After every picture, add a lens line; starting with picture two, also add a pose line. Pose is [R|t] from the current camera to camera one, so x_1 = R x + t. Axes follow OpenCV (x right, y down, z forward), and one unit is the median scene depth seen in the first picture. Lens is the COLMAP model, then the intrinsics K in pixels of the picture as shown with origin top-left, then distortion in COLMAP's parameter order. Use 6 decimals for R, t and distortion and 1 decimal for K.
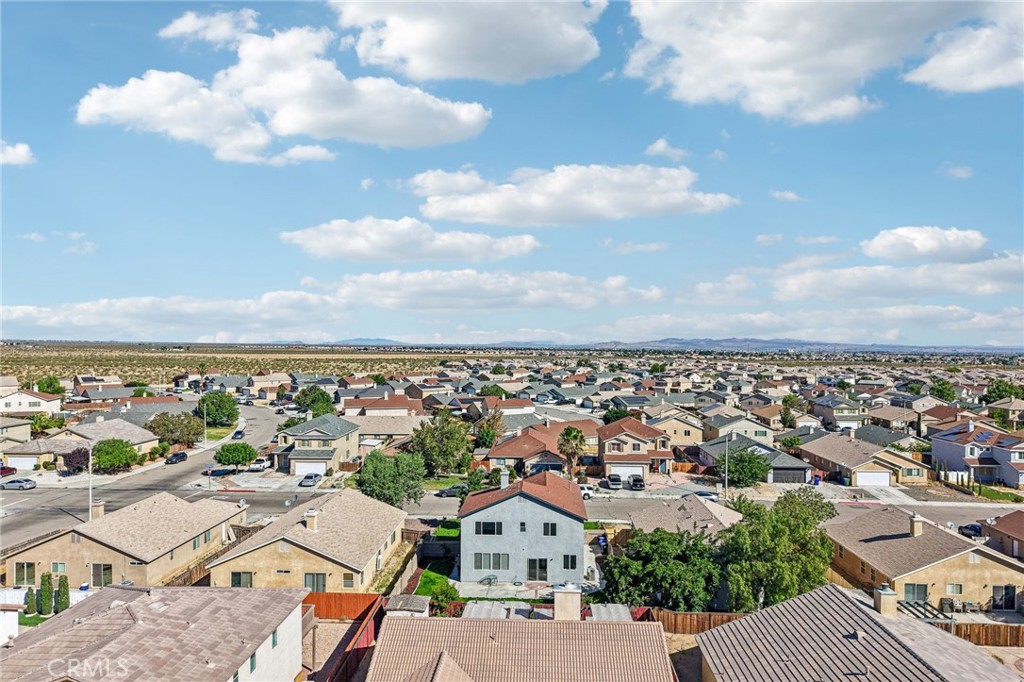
lens RADIAL K [[721.2, 0, 495.0], [0, 721.2, 329.4], [0, 0, 1]] dist [0.042430, -0.004053]
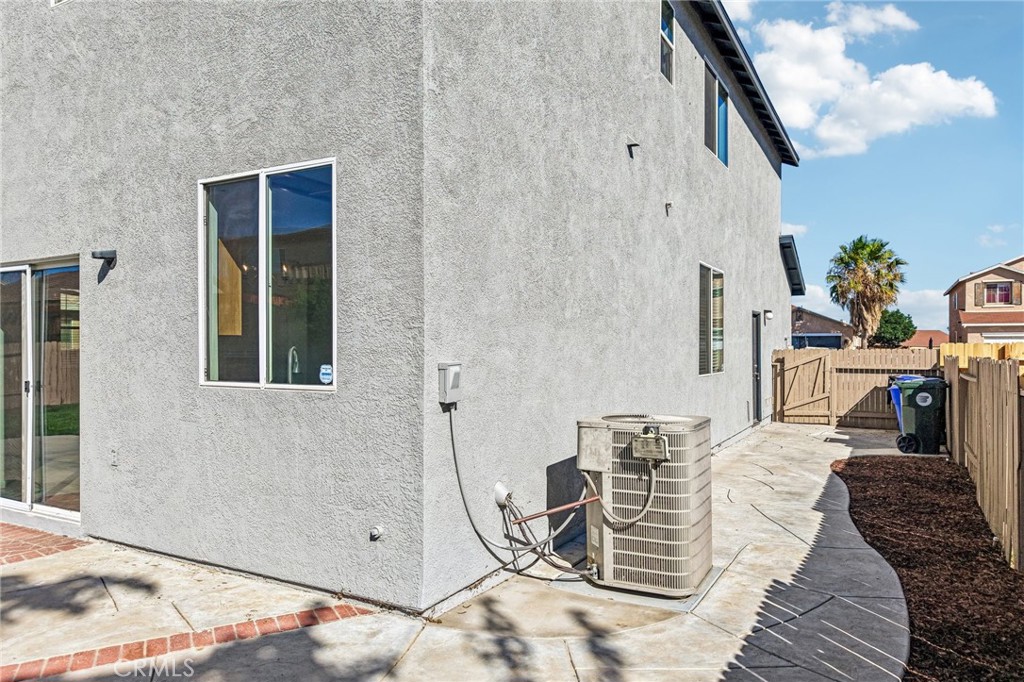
lens RADIAL K [[678.8, 0, 512.0], [0, 678.8, 341.0], [0, 0, 1]] dist [0.030224, -0.006731]
pose [[0.897773, -0.003640, -0.440443, 0.151999], [0.003063, 0.999993, -0.002021, 0.322399], [0.440448, 0.000465, 0.897778, 0.936477]]
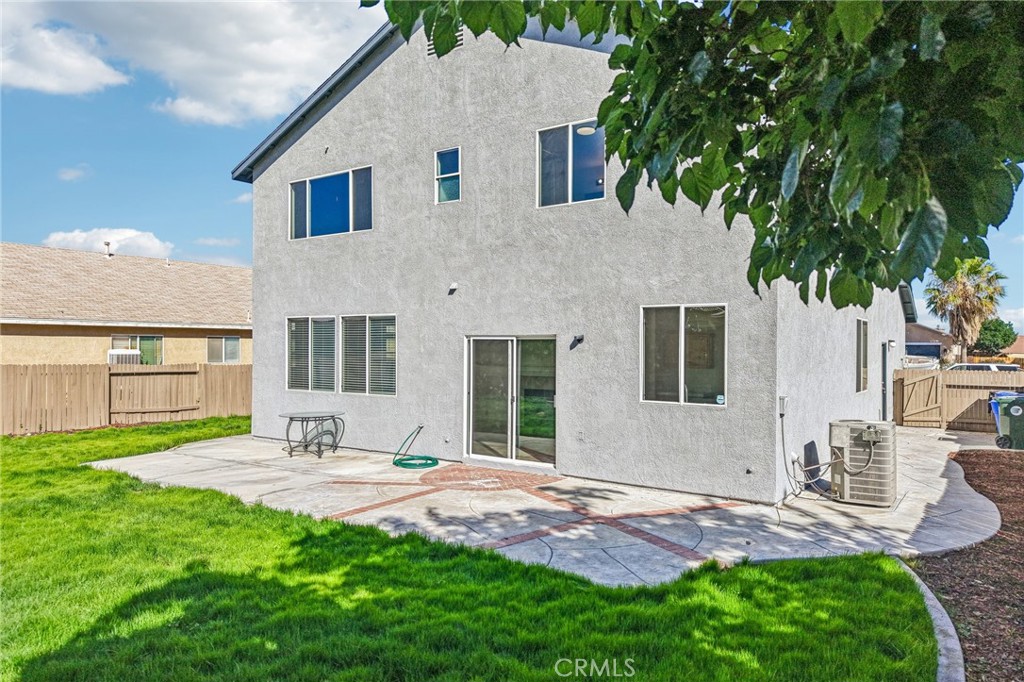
lens RADIAL K [[681.1, 0, 517.2], [0, 681.1, 341.2], [0, 0, 1]] dist [0.037601, -0.015971]
pose [[0.852092, 0.000948, -0.523392, 0.147072], [-0.000769, 1.000000, 0.000559, 0.313389], [0.523392, -0.000074, 0.852092, 0.845362]]
